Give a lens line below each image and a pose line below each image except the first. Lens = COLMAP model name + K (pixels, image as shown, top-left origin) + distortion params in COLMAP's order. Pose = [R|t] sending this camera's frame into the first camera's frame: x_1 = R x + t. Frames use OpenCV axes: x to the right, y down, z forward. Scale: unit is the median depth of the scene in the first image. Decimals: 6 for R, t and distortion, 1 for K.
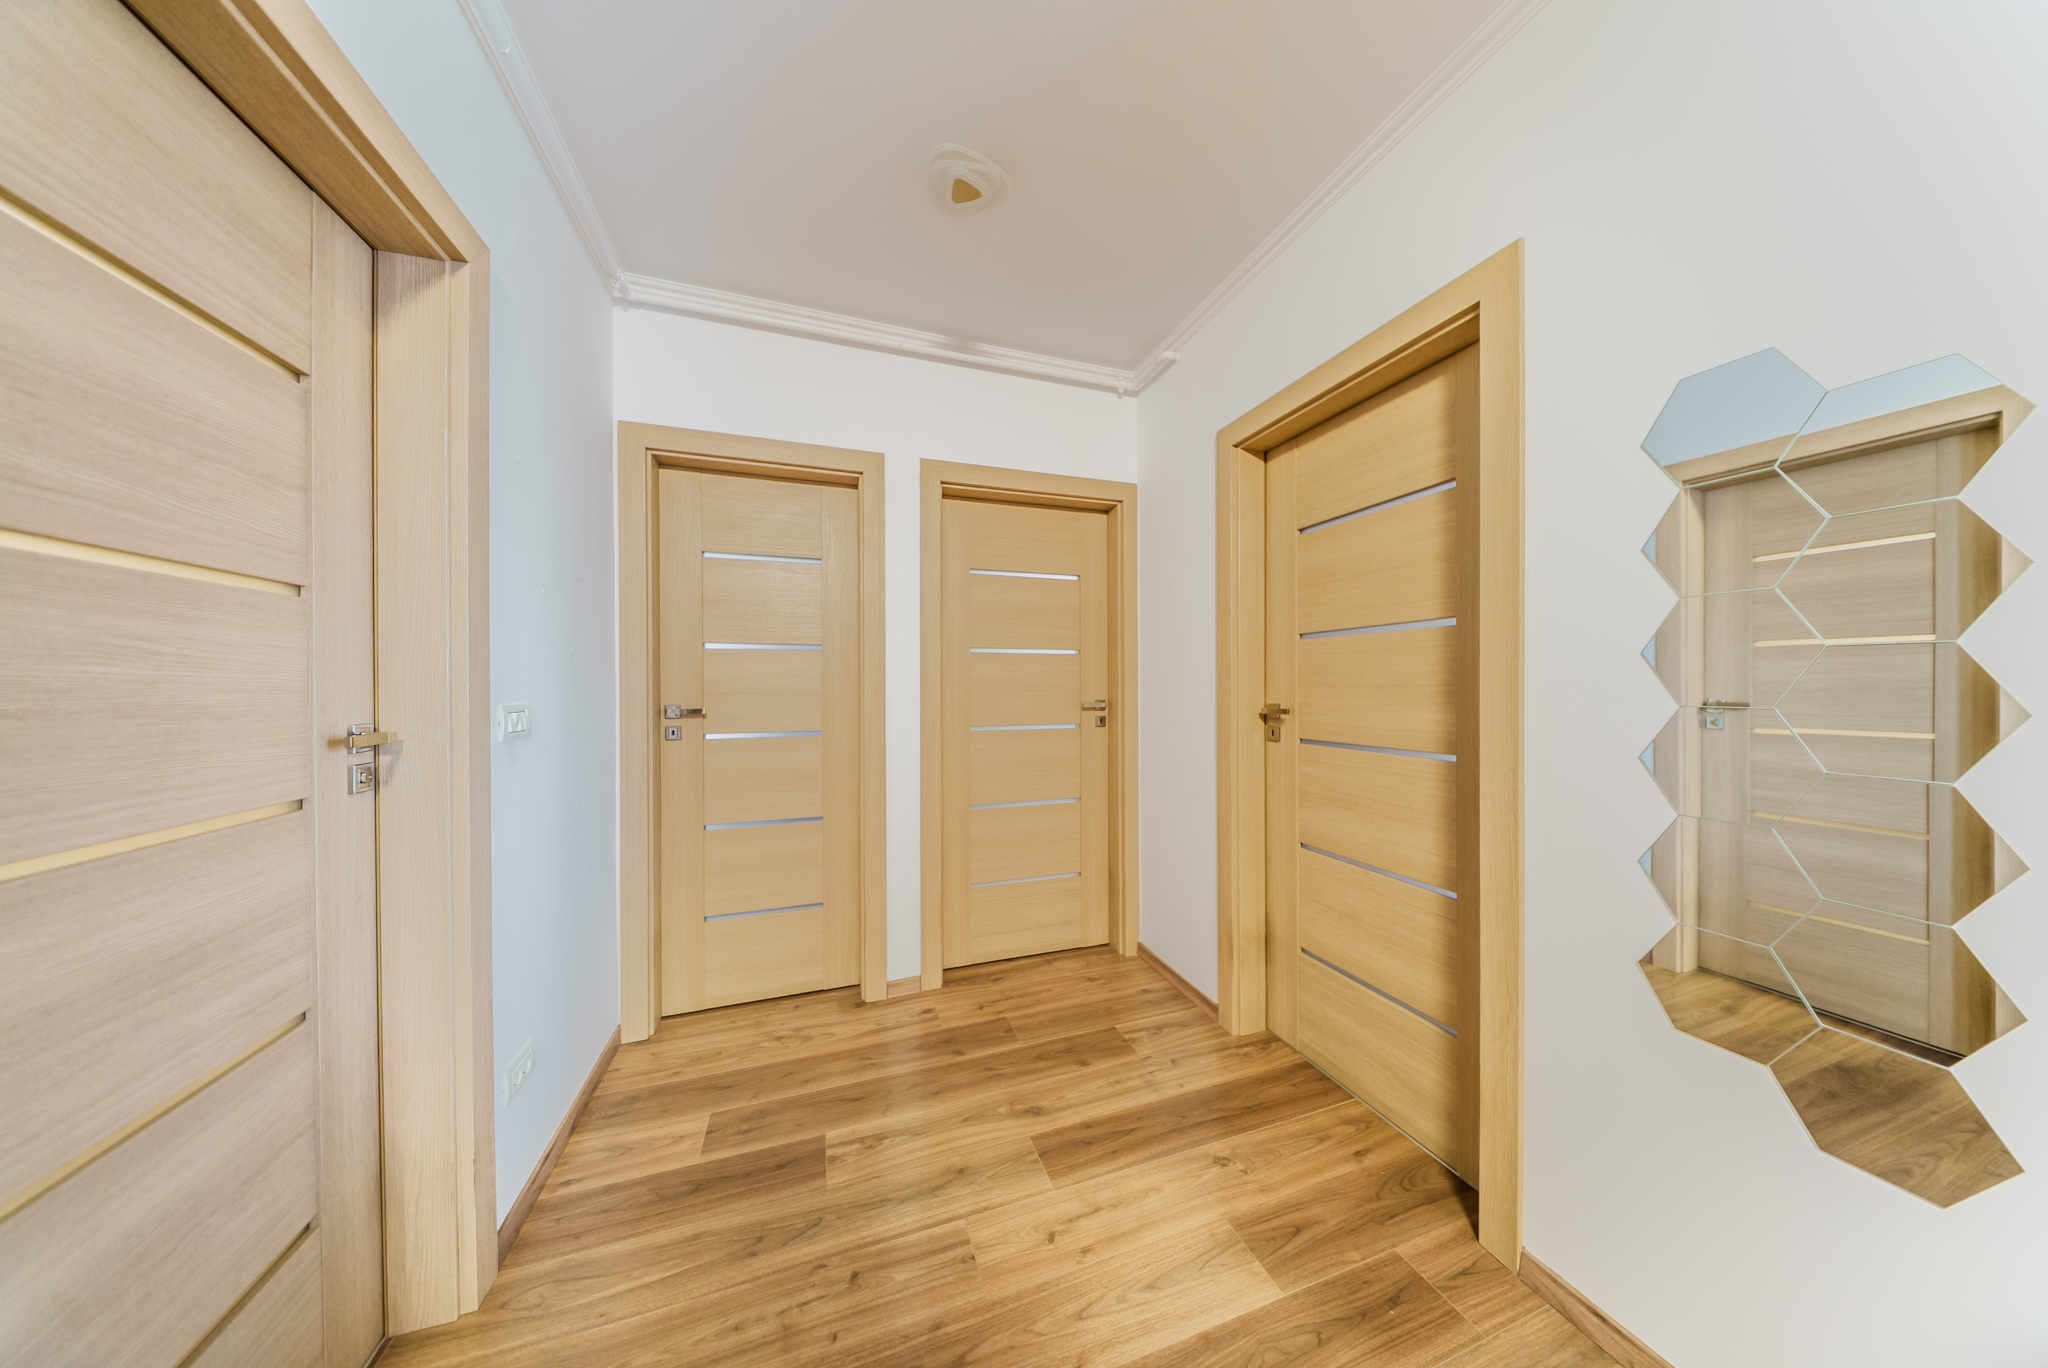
lens RADIAL K [[600.2, 0, 1031.1], [0, 600.2, 684.8], [0, 0, 1]] dist [0.000282, -0.000097]
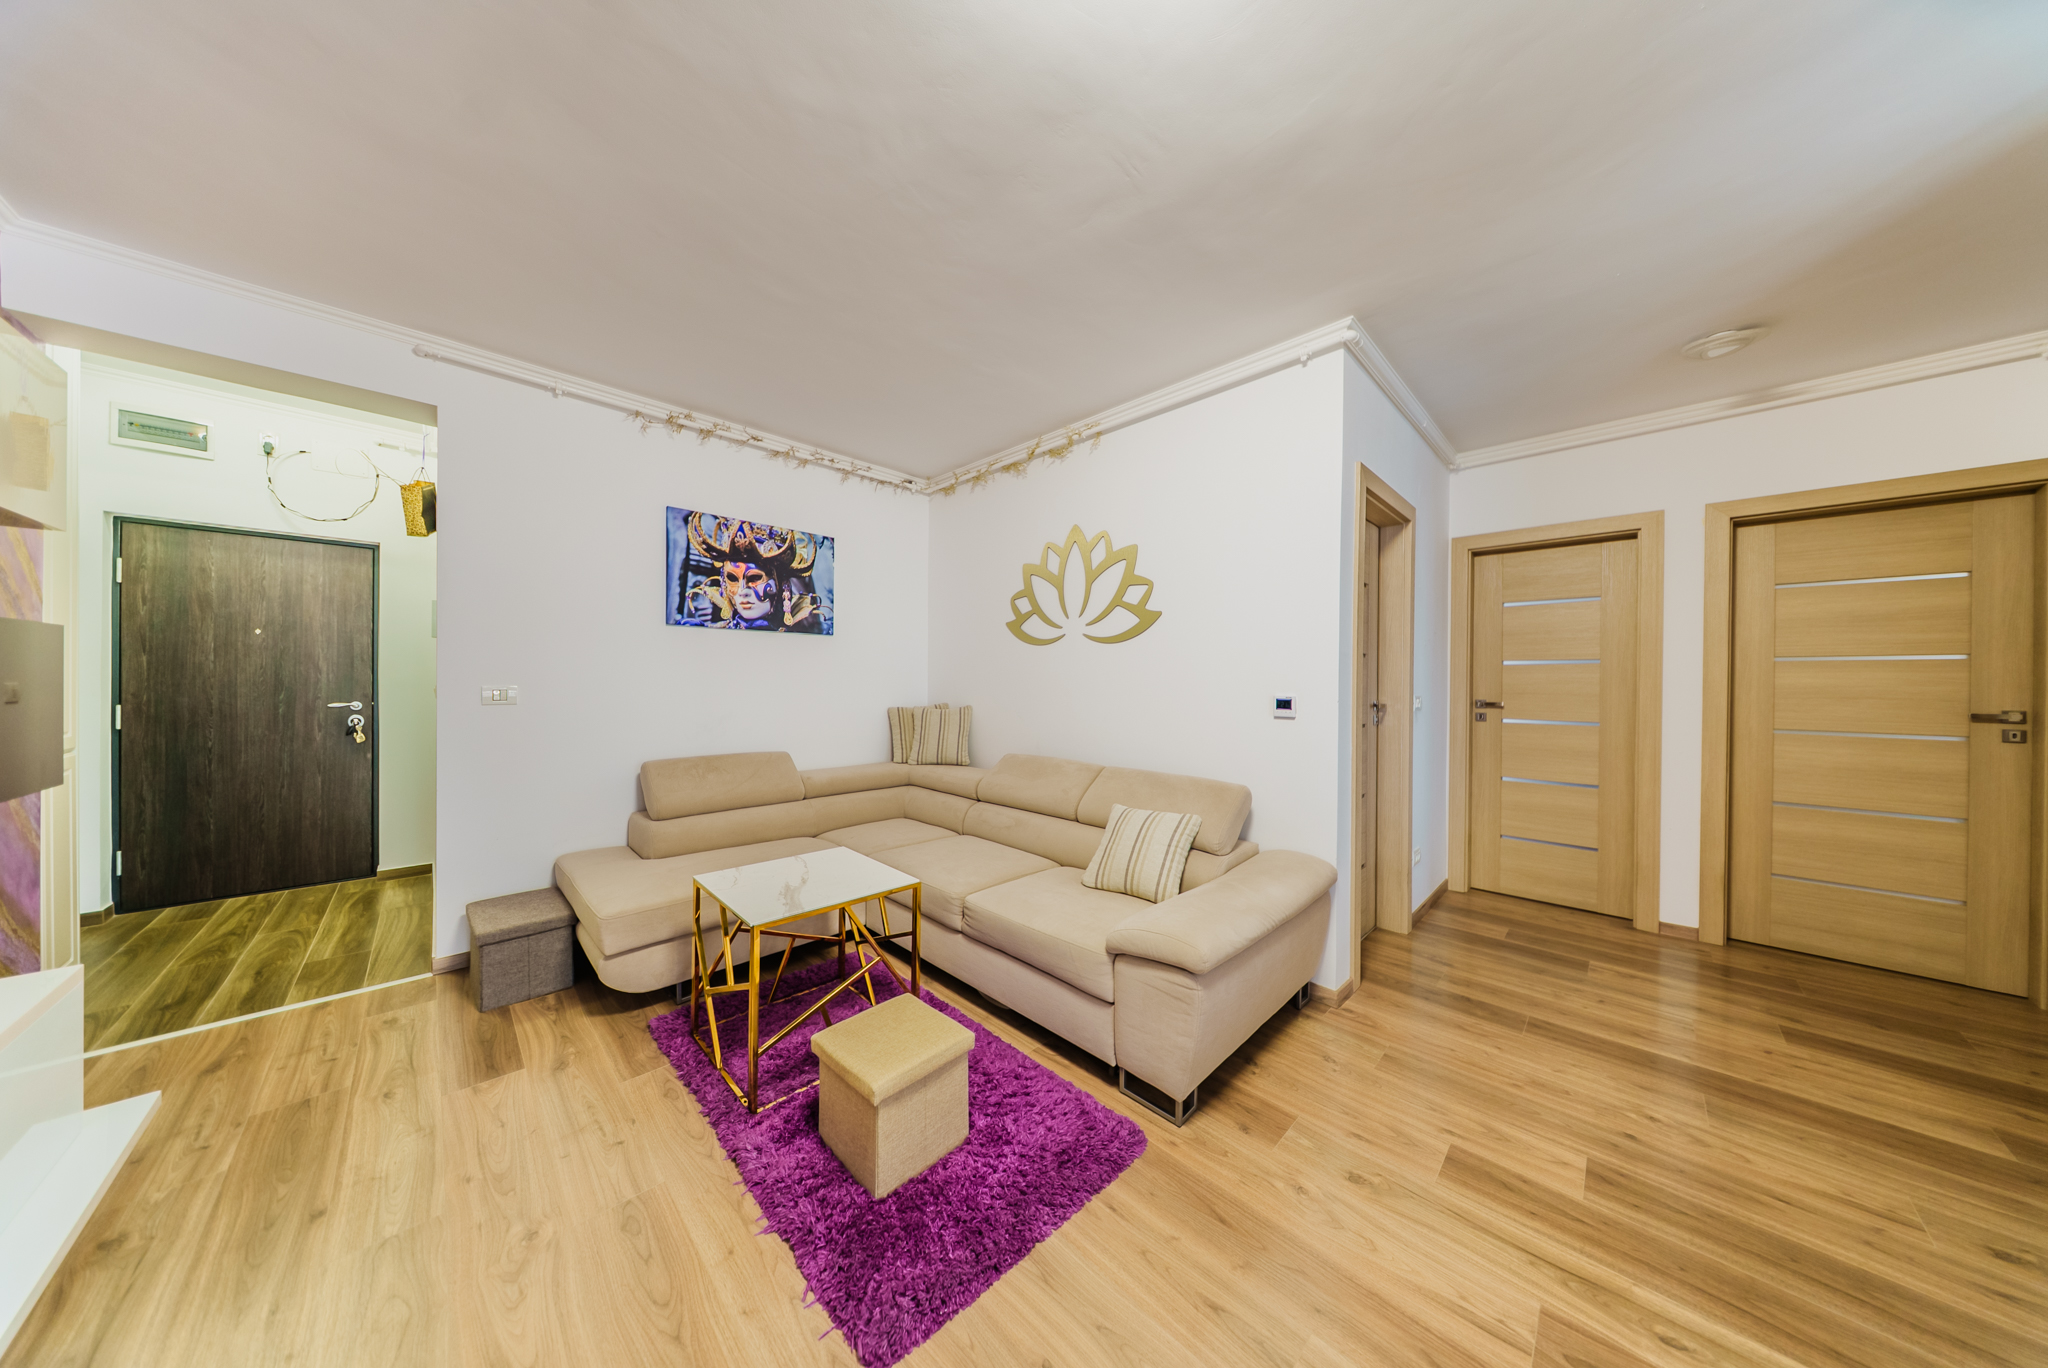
lens RADIAL K [[605.0, 0, 1029.6], [0, 605.0, 681.4], [0, 0, 1]] dist [-0.000614, -0.000111]
pose [[0.426333, 0.006203, -0.904545, 0.401538], [-0.014539, 0.999894, 0.000005, 0.001038], [0.904449, 0.013149, 0.426378, -0.888432]]
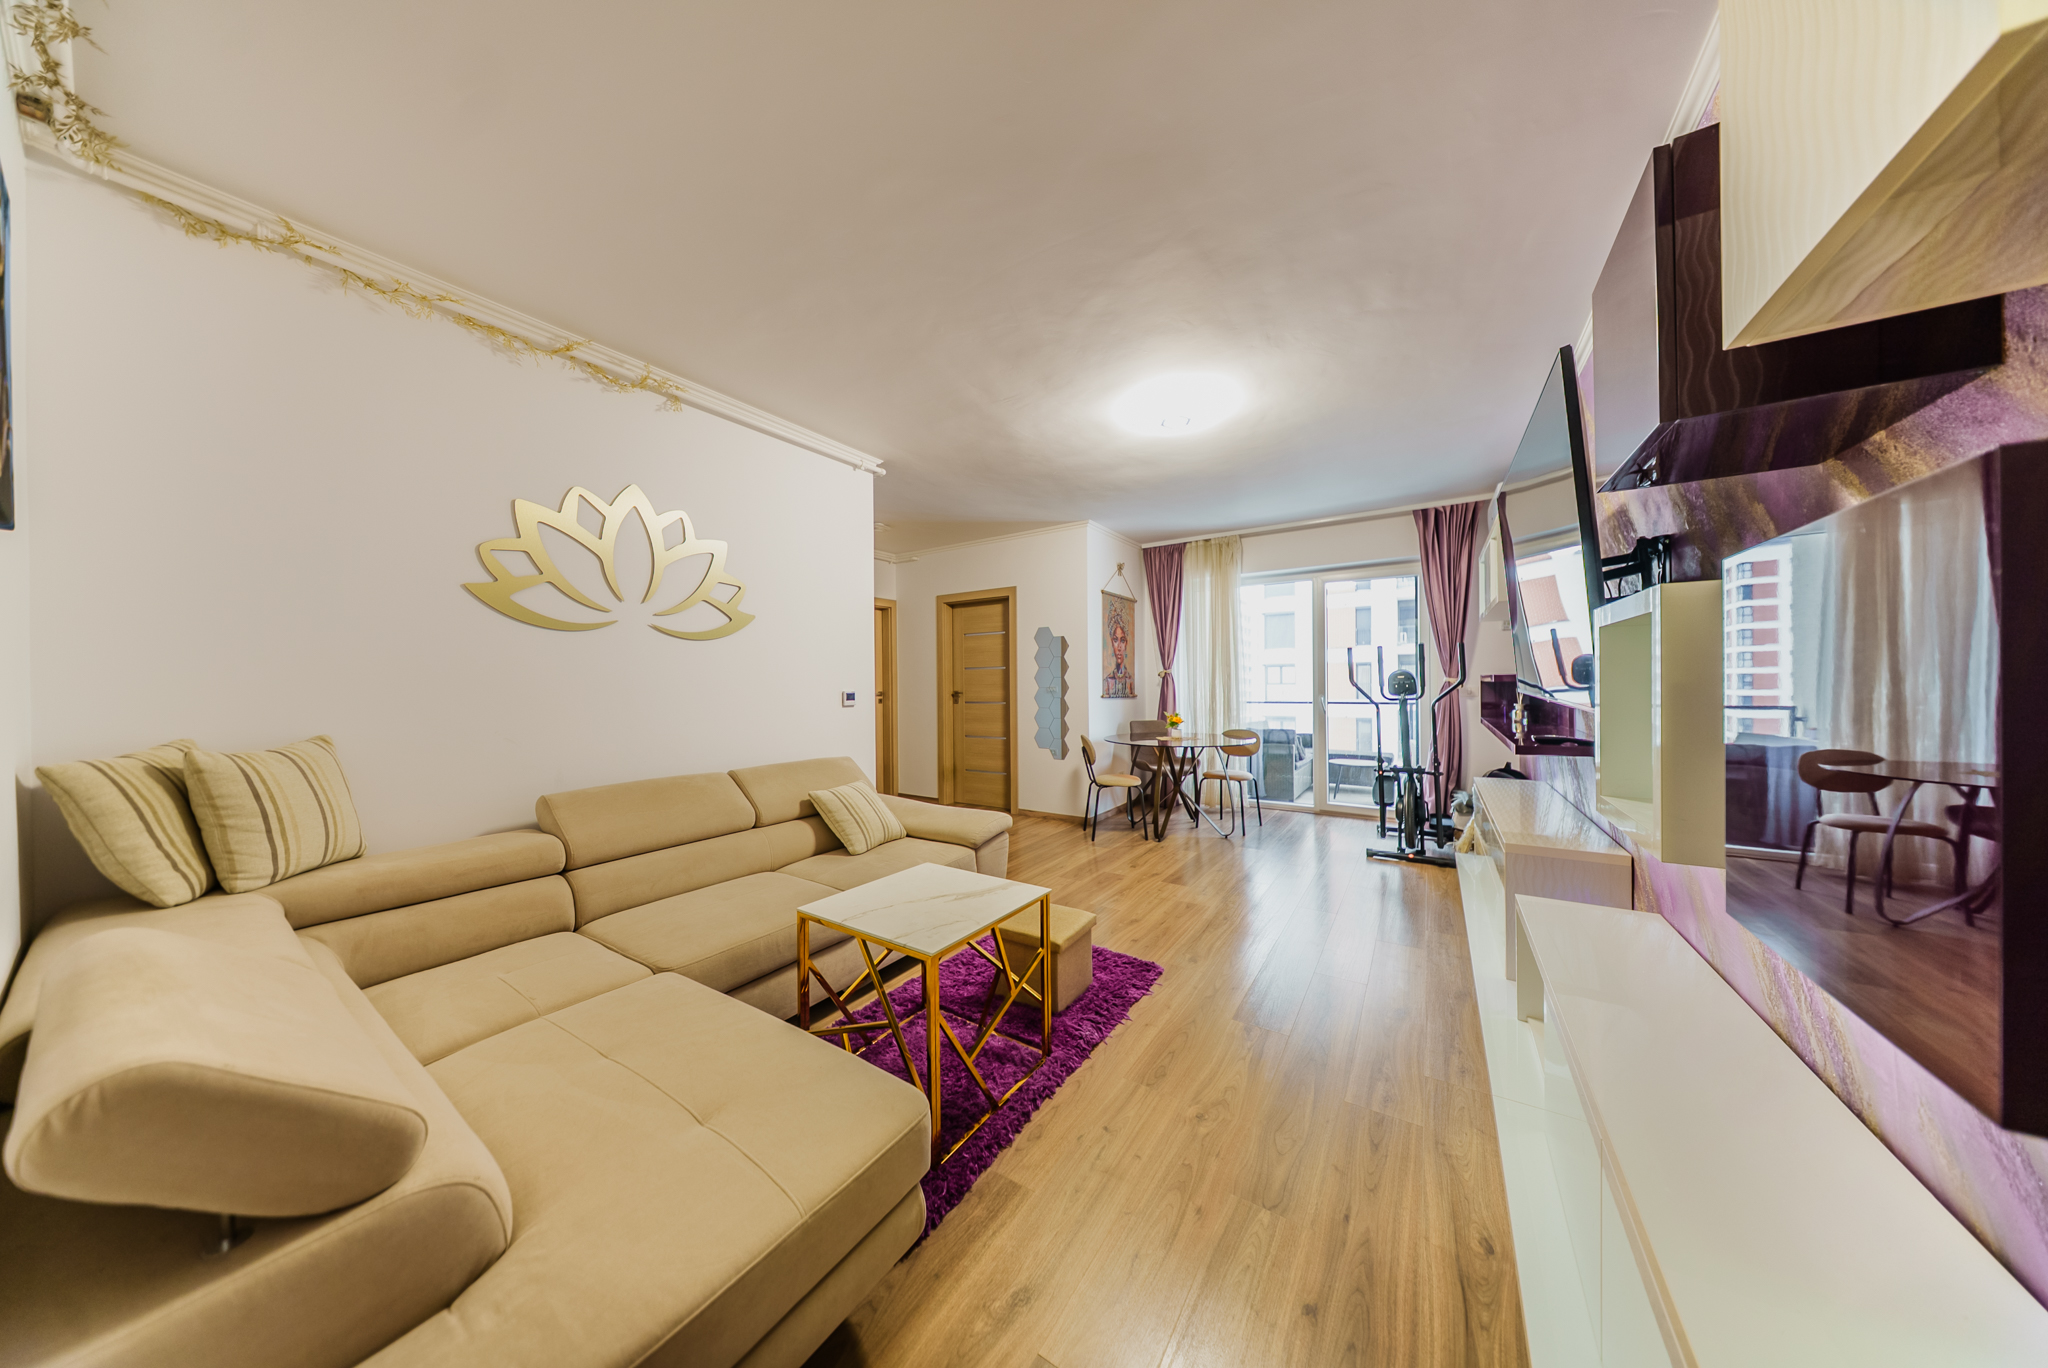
lens RADIAL K [[600.2, 0, 1031.1], [0, 600.2, 684.8], [0, 0, 1]] dist [0.000282, -0.000097]
pose [[0.797572, -0.005222, 0.603202, -1.104264], [0.010328, 0.999934, -0.005000, 0.019377], [-0.603136, 0.010218, 0.797573, -1.616496]]
